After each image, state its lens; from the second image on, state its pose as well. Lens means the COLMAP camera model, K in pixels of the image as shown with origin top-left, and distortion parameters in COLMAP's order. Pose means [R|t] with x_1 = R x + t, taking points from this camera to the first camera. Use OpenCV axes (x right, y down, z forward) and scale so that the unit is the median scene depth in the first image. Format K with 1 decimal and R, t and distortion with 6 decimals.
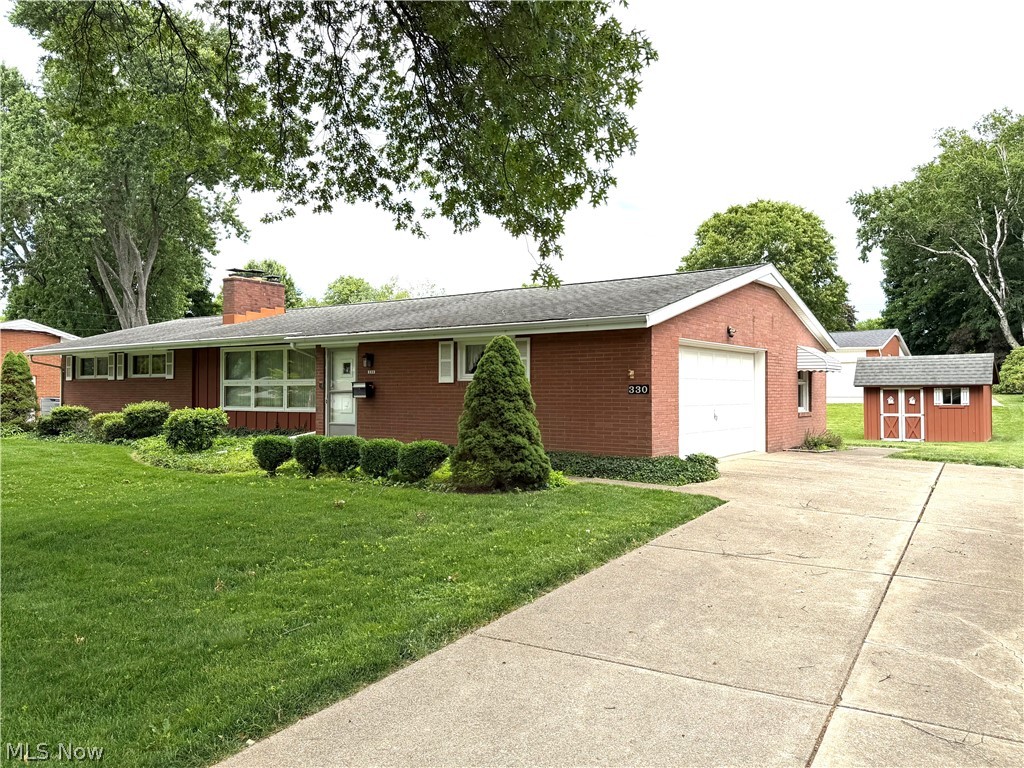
lens RADIAL K [[760.6, 0, 506.3], [0, 760.6, 380.6], [0, 0, 1]] dist [0.012480, -0.005627]
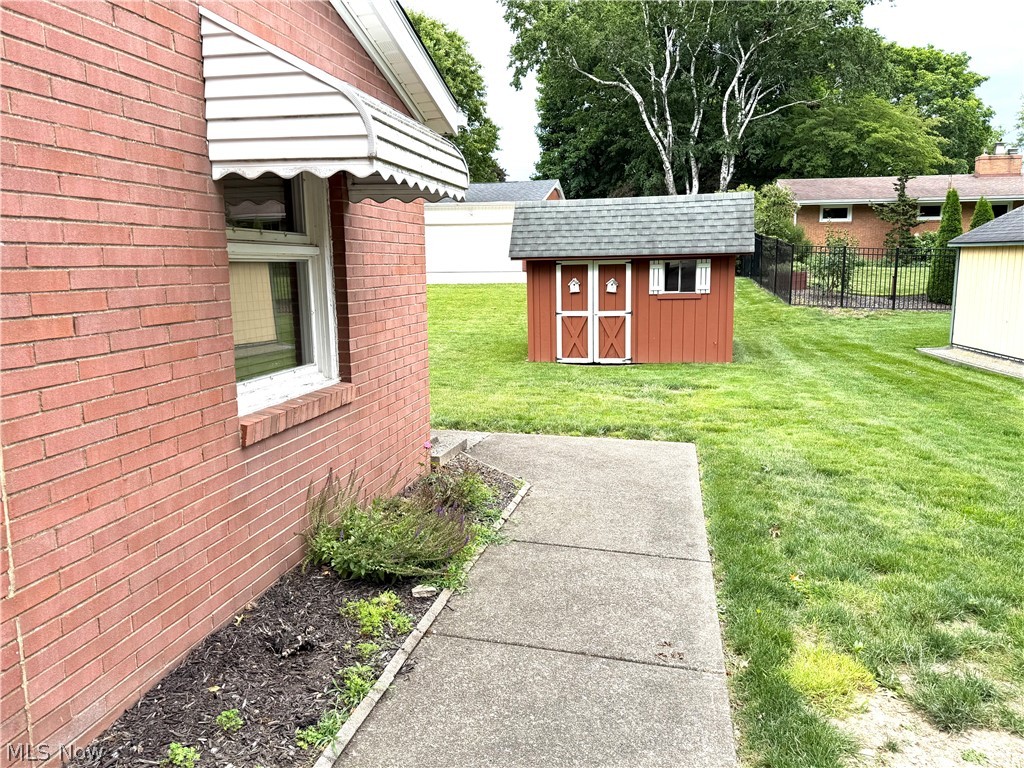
lens RADIAL K [[760.6, 0, 511.3], [0, 760.6, 387.2], [0, 0, 1]] dist [0.012480, -0.005627]
pose [[0.906620, -0.081434, 0.414016, 0.134140], [0.007773, 0.984256, 0.176575, 0.001091], [-0.421877, -0.156869, 0.892979, 0.298492]]
